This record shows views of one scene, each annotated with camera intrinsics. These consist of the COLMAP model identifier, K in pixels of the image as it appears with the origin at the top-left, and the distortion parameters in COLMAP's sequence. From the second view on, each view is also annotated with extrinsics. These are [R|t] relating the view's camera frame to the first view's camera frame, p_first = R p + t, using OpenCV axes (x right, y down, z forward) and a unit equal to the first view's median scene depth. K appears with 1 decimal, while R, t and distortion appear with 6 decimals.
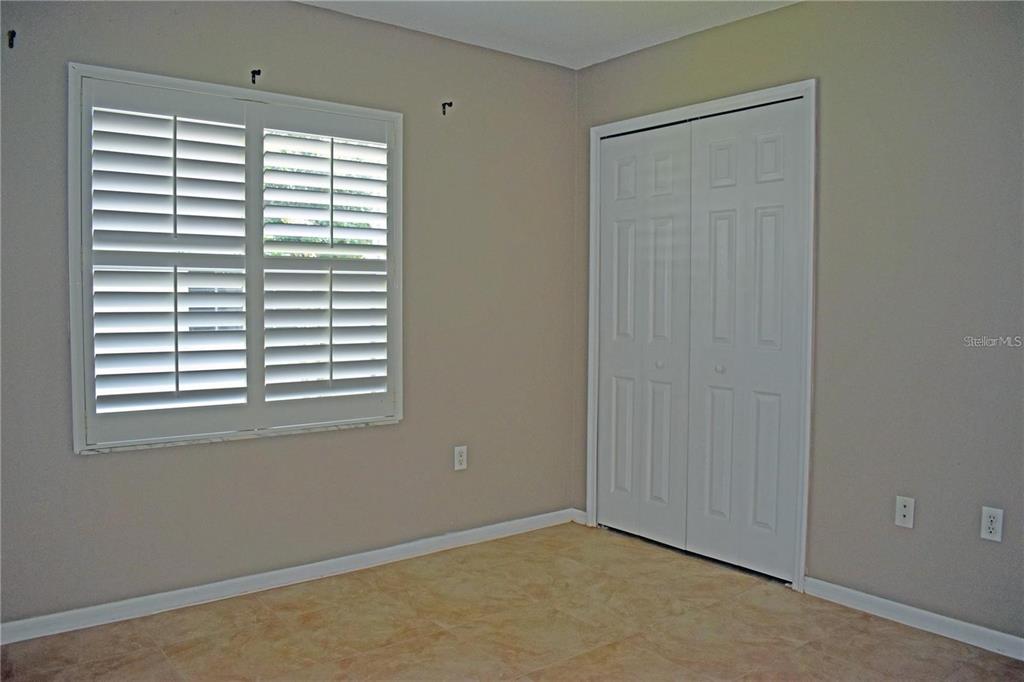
lens RADIAL K [[797.4, 0, 512.0], [0, 797.4, 341.0], [0, 0, 1]] dist [-0.094445, 0.012525]
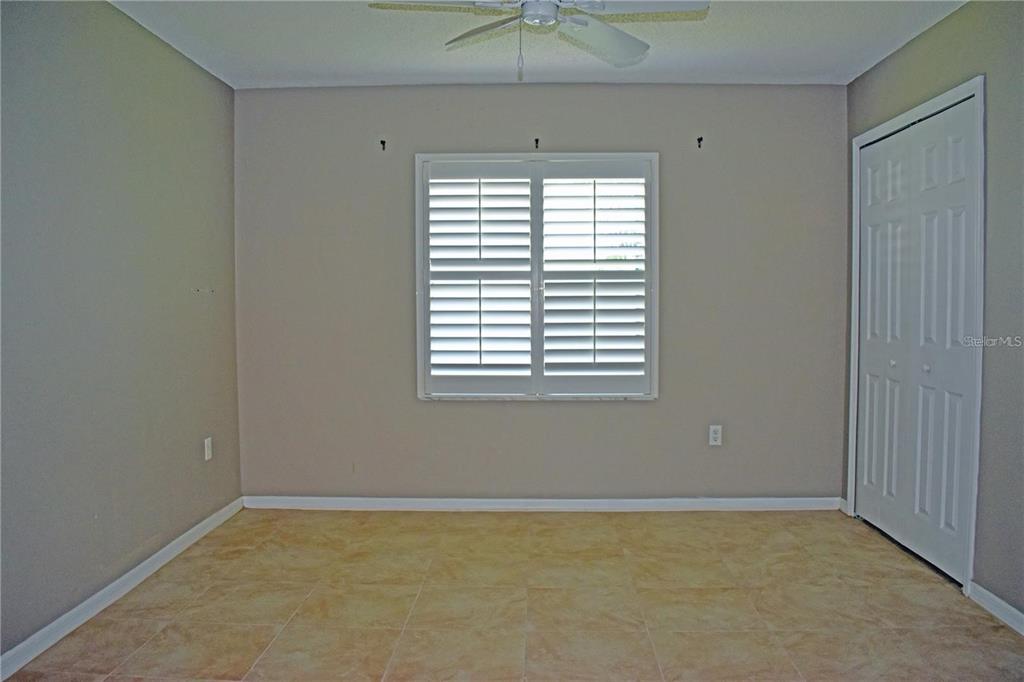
lens RADIAL K [[797.4, 0, 512.0], [0, 797.4, 341.0], [0, 0, 1]] dist [-0.094445, 0.012525]
pose [[0.764969, 0.025359, -0.643567, 0.551139], [-0.027714, 0.999595, 0.006445, 0.009301], [0.643470, 0.012905, 0.765362, -0.114603]]
